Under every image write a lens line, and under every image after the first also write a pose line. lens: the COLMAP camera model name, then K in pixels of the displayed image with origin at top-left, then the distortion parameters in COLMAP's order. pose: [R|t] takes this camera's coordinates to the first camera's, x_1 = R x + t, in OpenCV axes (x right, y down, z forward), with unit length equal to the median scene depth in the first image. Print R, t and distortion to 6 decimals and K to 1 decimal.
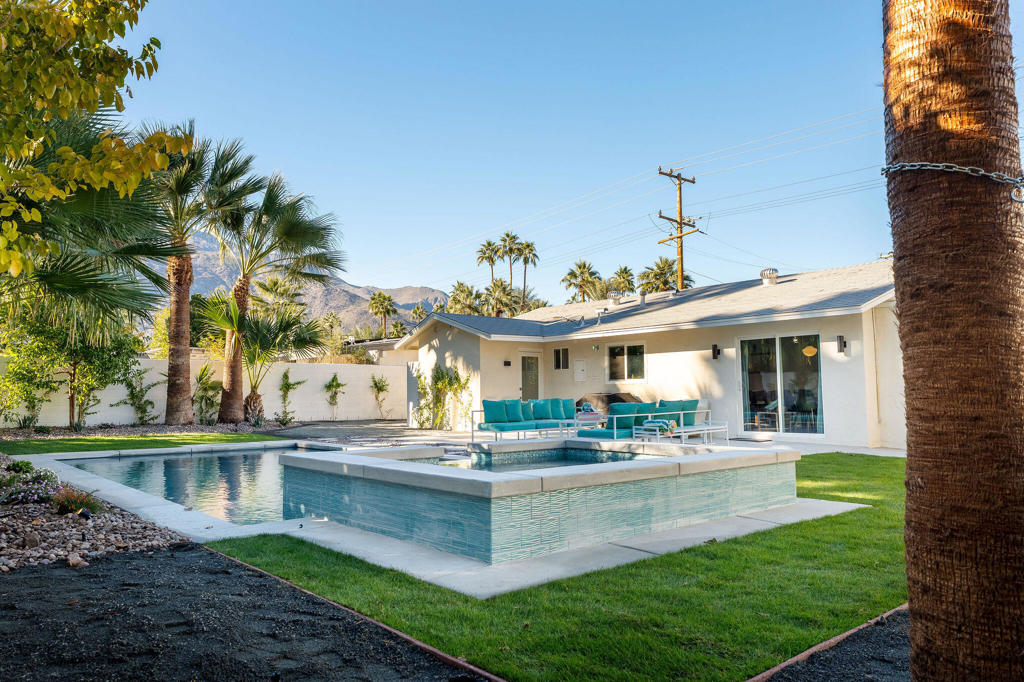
lens RADIAL K [[719.9, 0, 506.2], [0, 719.9, 340.3], [0, 0, 1]] dist [-0.003128, 0.000707]
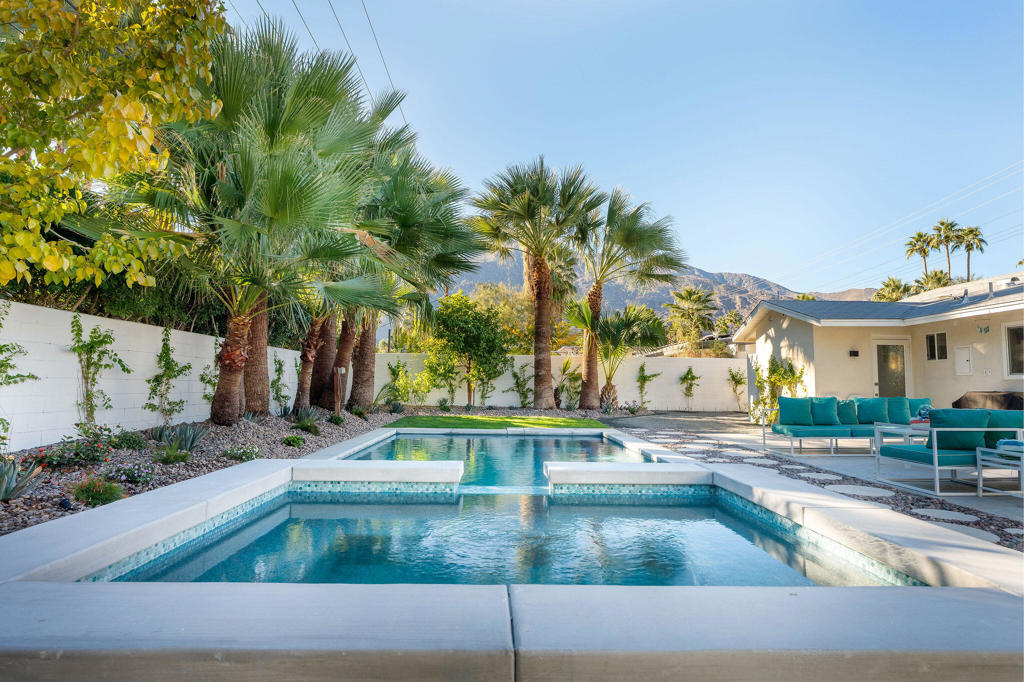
lens RADIAL K [[565.0, 0, 512.2], [0, 565.0, 337.4], [0, 0, 1]] dist [-0.004346, 0.002318]
pose [[0.775504, -0.035366, -0.630352, 0.103062], [0.029590, 0.999369, -0.019666, 0.013548], [0.630649, -0.003401, 0.776061, 0.221474]]
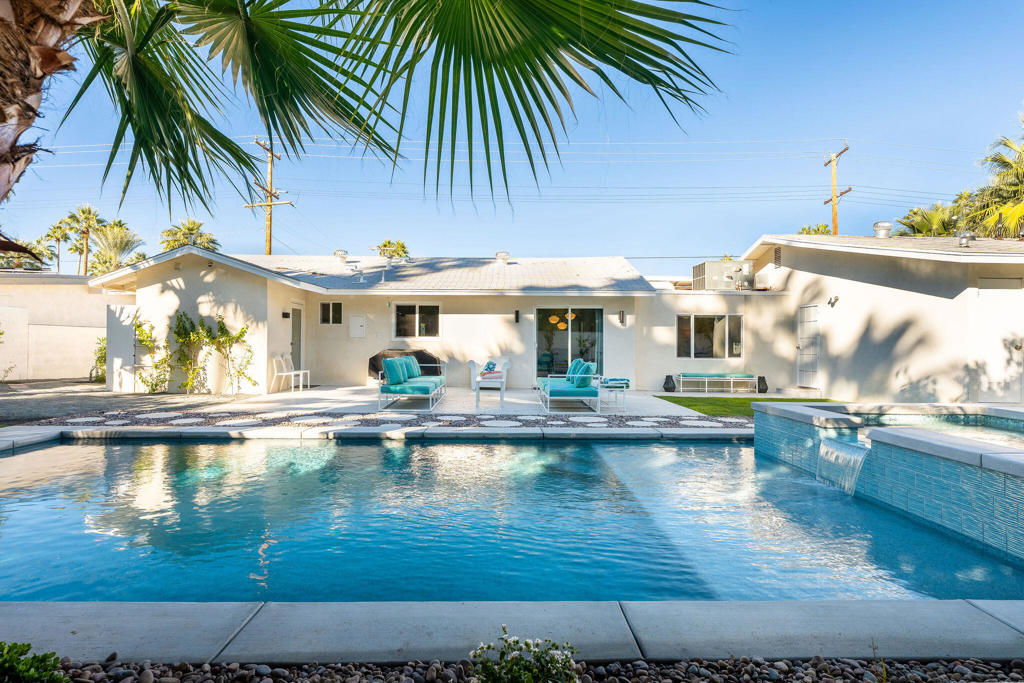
lens RADIAL K [[537.4, 0, 513.3], [0, 537.4, 336.3], [0, 0, 1]] dist [-0.001496, -0.000044]
pose [[0.631815, 0.024844, 0.774721, -0.317339], [-0.069833, 0.997246, 0.024971, 0.020938], [-0.771967, -0.069878, 0.631810, 0.345365]]
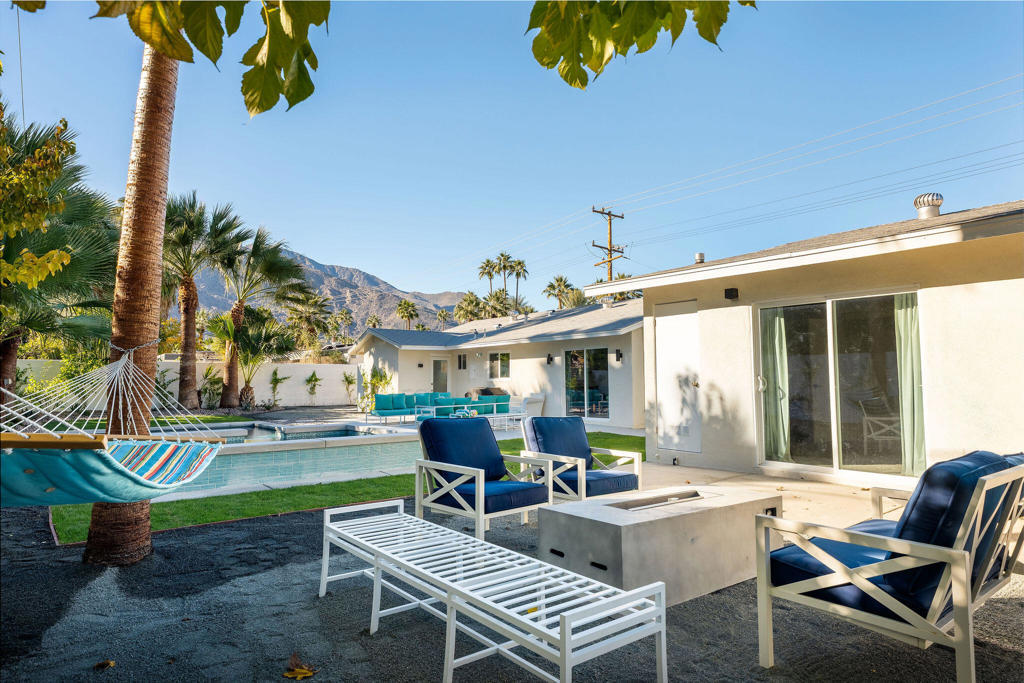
lens RADIAL K [[593.6, 0, 506.7], [0, 593.6, 337.5], [0, 0, 1]] dist [-0.002084, -0.001275]
pose [[0.999232, -0.001616, -0.039164, 0.199839], [0.001734, 0.999994, 0.002975, -0.023363], [0.039158, -0.003041, 0.999228, -0.118775]]
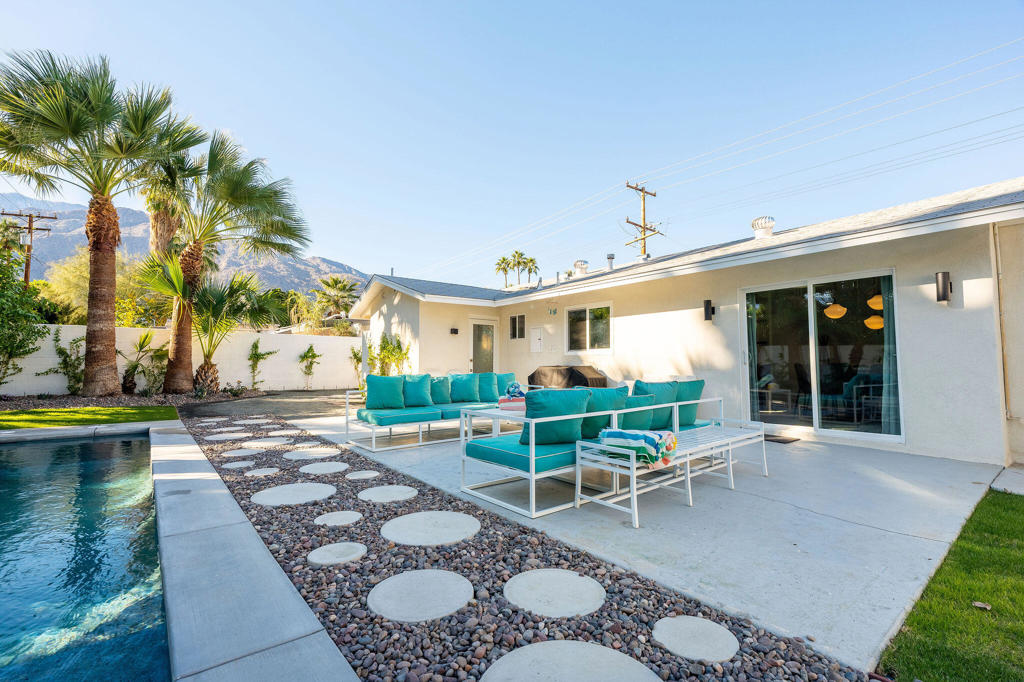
lens RADIAL K [[457.5, 0, 509.4], [0, 457.5, 339.1], [0, 0, 1]] dist [-0.000101, 0.000970]
pose [[0.999341, 0.006898, -0.035627, 0.084594], [-0.006268, 0.999822, 0.017775, 0.029772], [0.035743, -0.017540, 0.999207, 0.419466]]
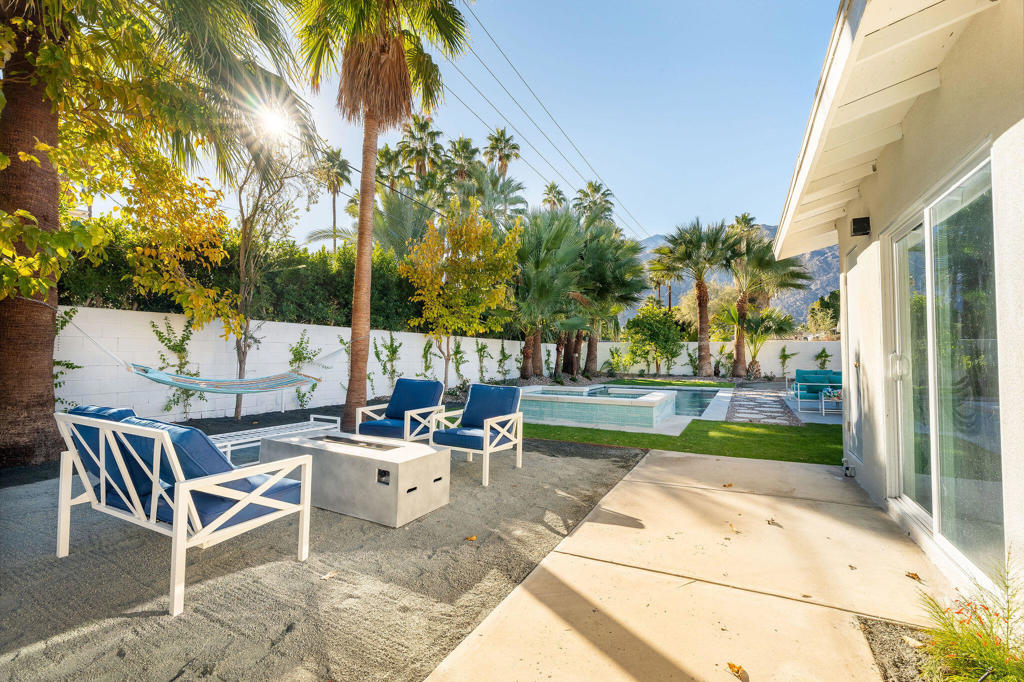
lens RADIAL K [[457.5, 0, 509.1], [0, 457.5, 334.3], [0, 0, 1]] dist [-0.000101, 0.000970]
pose [[0.379621, -0.032514, -0.924571, 0.458150], [0.060538, 0.998113, -0.010243, -0.013107], [0.923159, -0.052083, 0.380873, 0.059231]]
